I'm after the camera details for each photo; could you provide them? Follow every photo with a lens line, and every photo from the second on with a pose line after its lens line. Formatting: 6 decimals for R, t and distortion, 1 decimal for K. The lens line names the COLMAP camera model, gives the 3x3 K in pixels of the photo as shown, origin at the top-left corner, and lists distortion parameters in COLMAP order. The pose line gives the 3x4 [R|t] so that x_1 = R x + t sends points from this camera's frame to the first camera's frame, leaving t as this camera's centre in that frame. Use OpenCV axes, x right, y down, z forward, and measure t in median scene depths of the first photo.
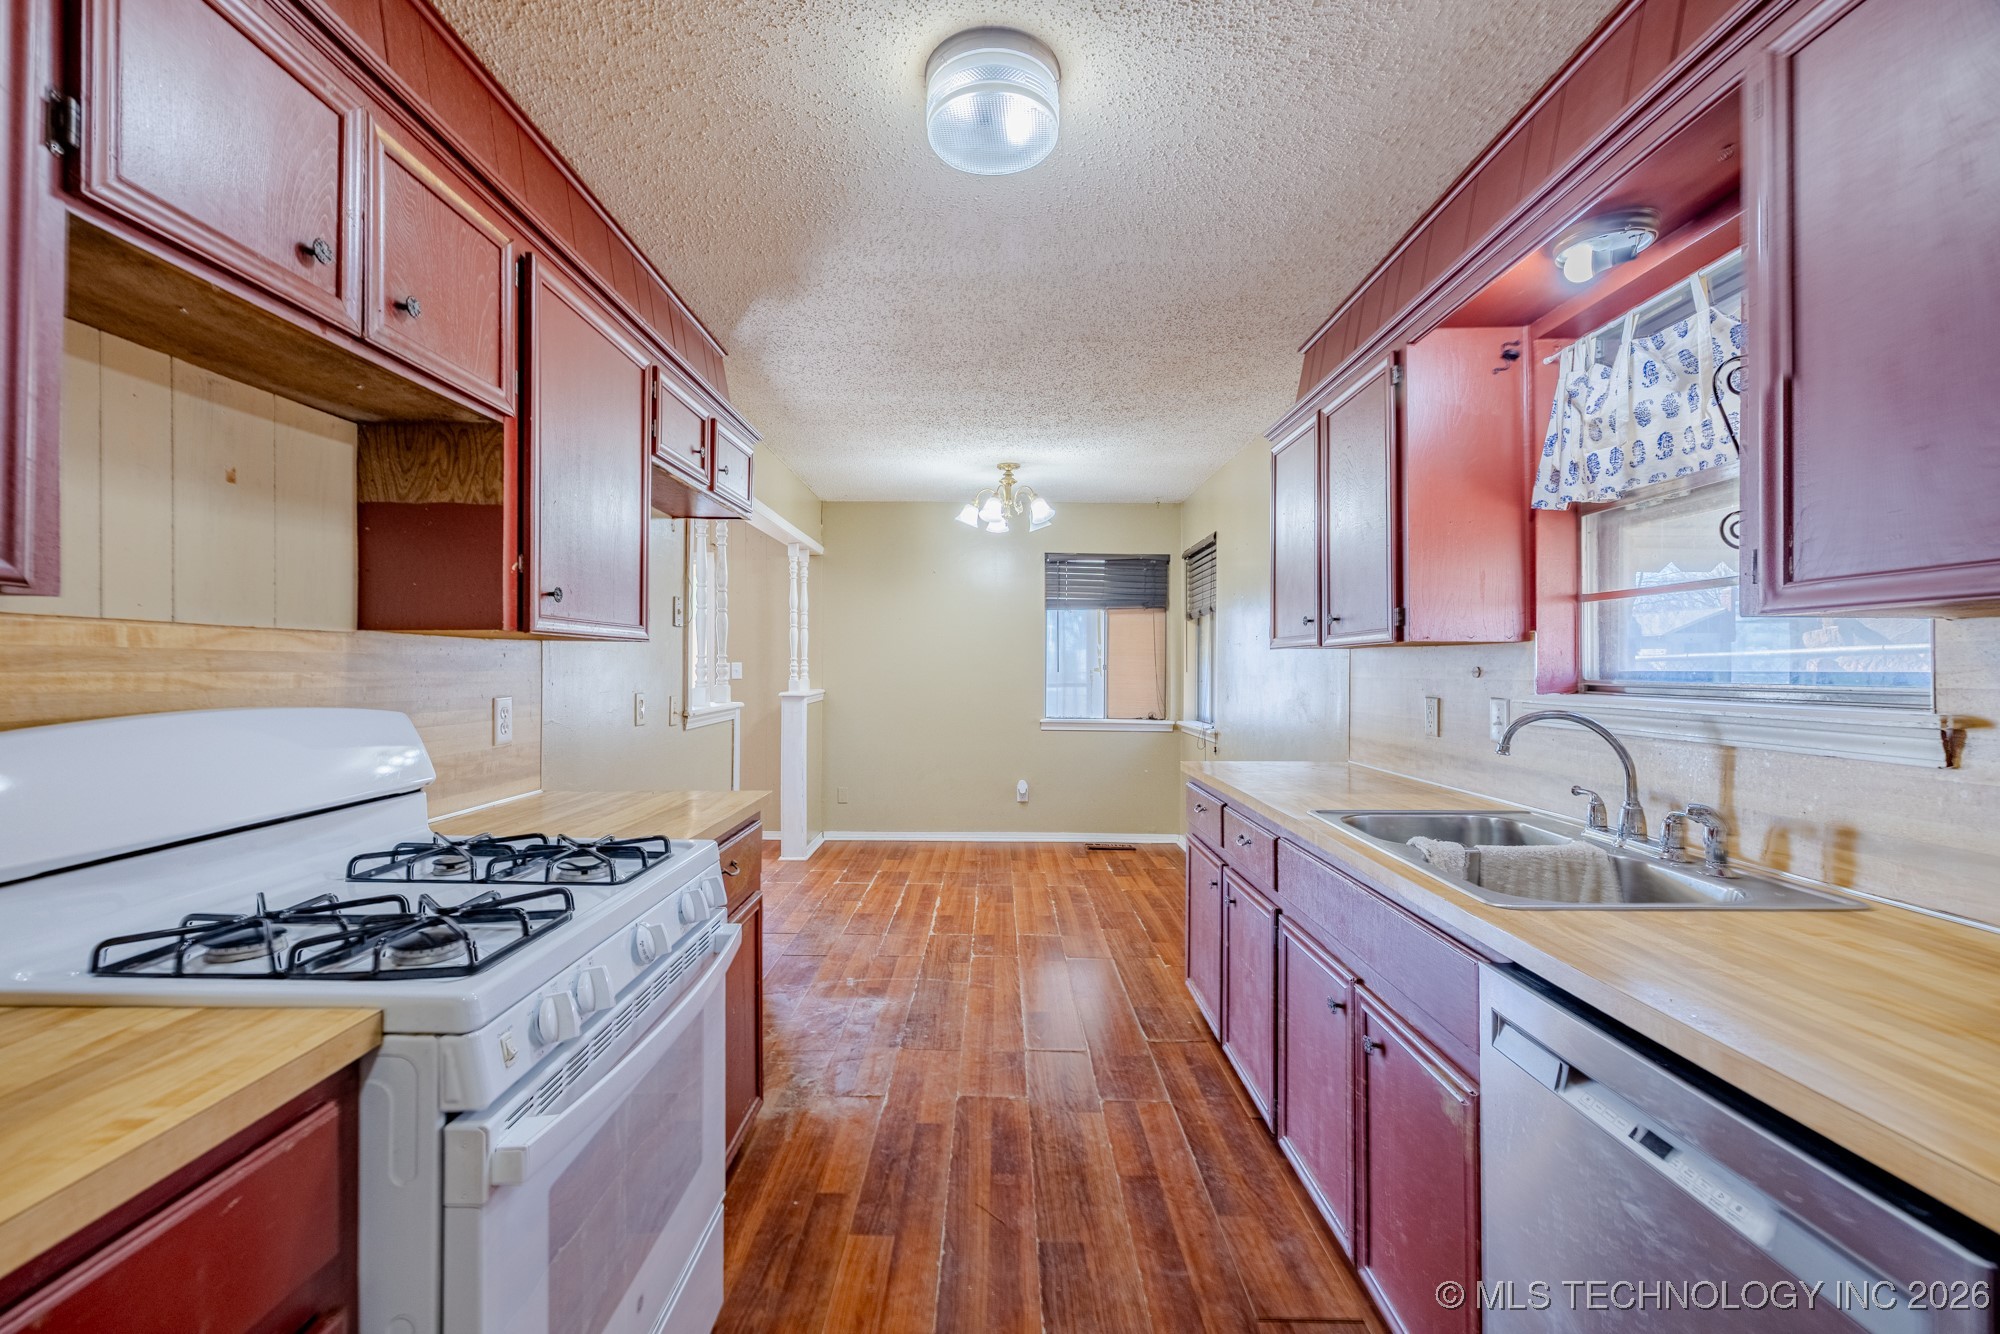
lens RADIAL K [[839.4, 0, 994.3], [0, 839.4, 668.7], [0, 0, 1]] dist [-0.002298, 0.000003]
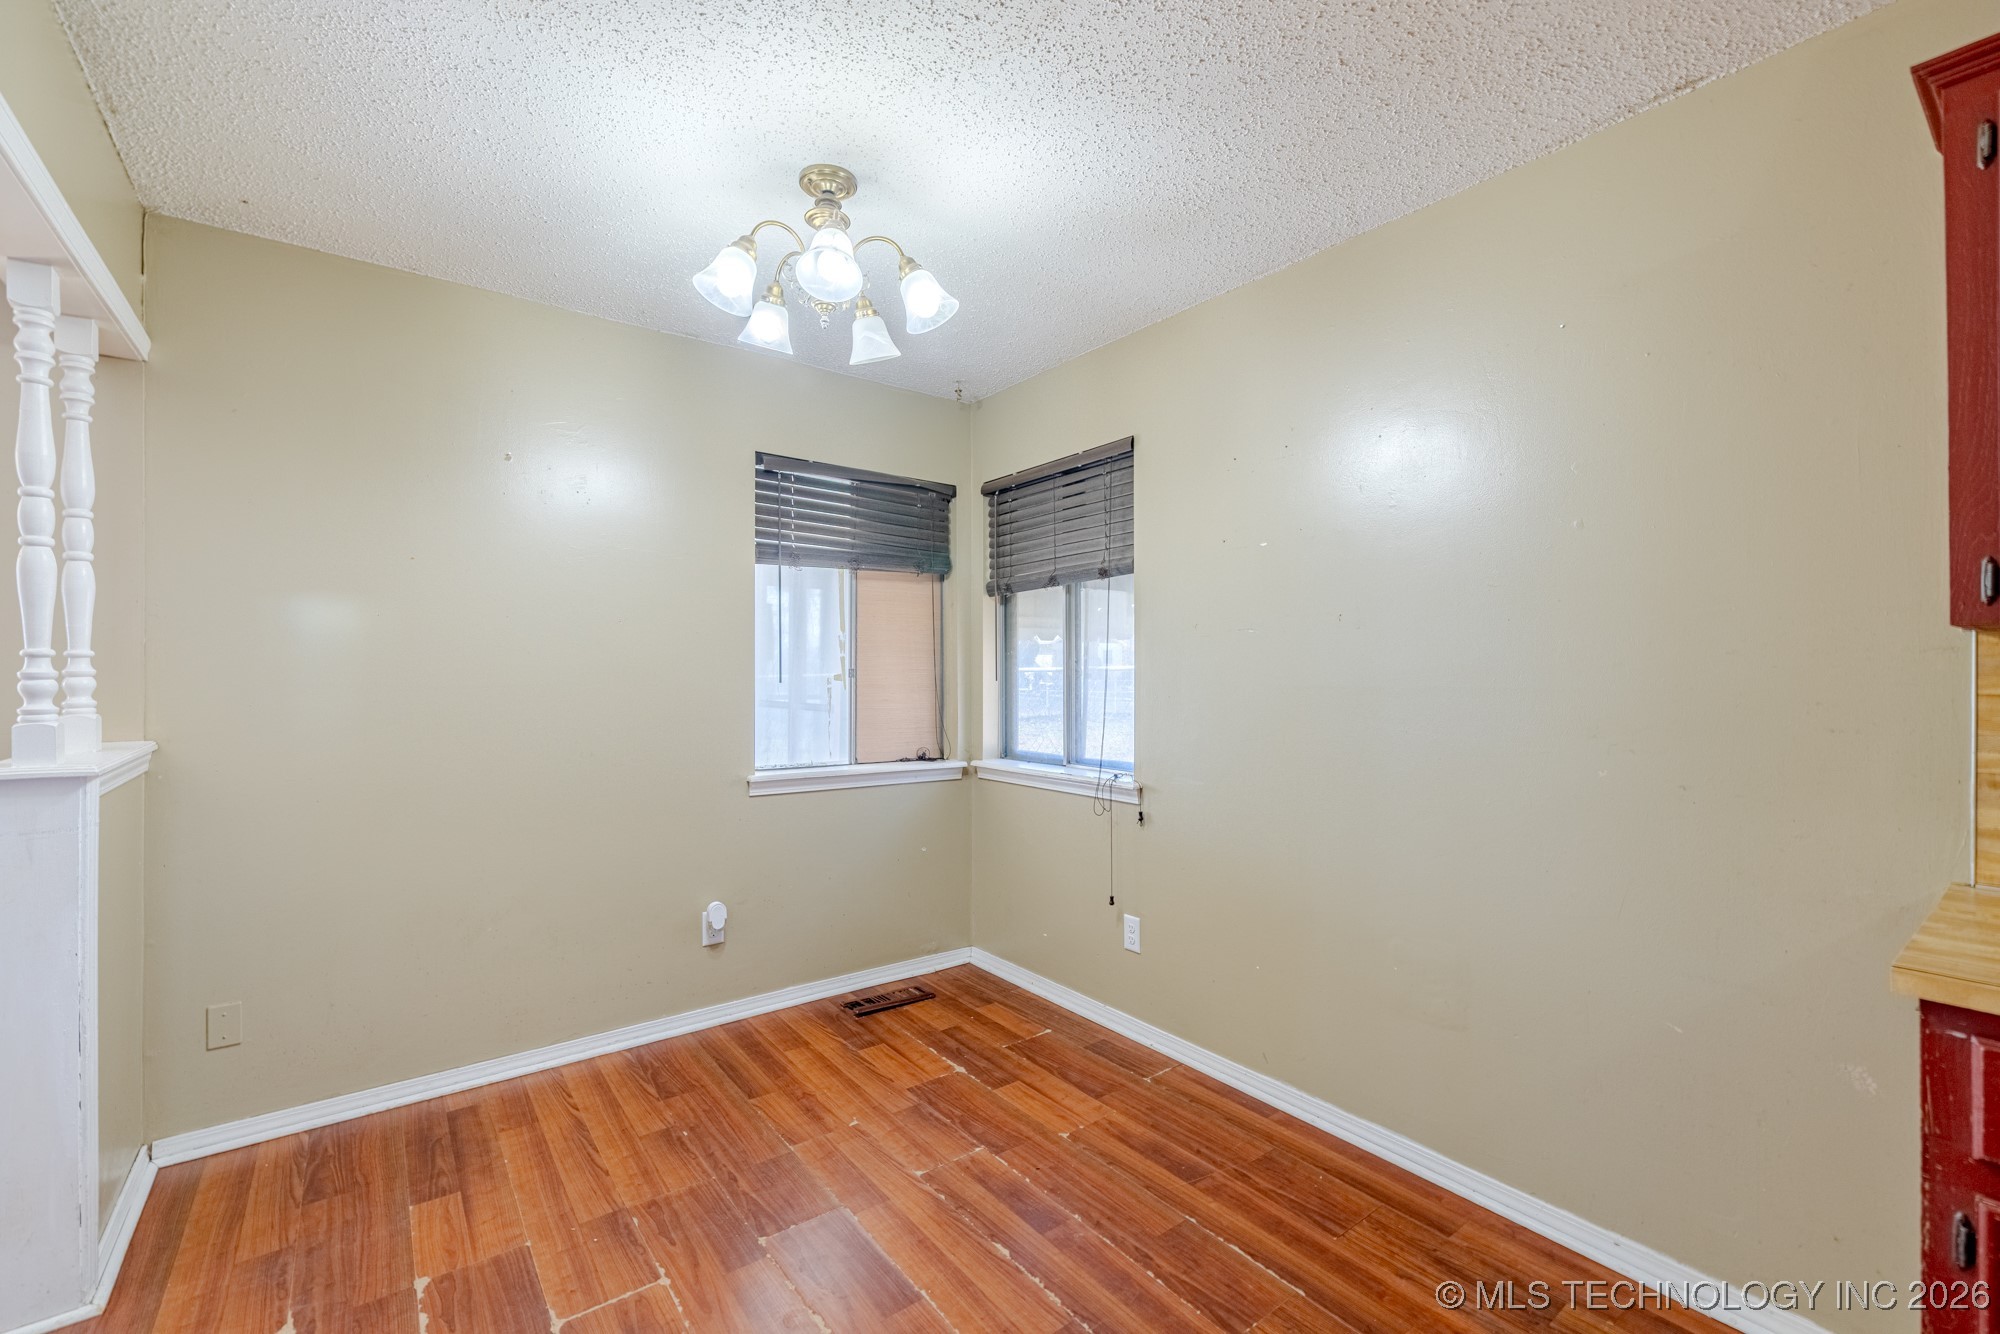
lens RADIAL K [[877.5, 0, 1035.6], [0, 877.5, 671.1], [0, 0, 1]] dist [-0.000329, 0.000352]
pose [[0.799706, -0.005682, 0.600365, -0.124486], [0.005946, 0.999981, 0.001544, -0.003063], [-0.600362, 0.002336, 0.799725, 0.469484]]
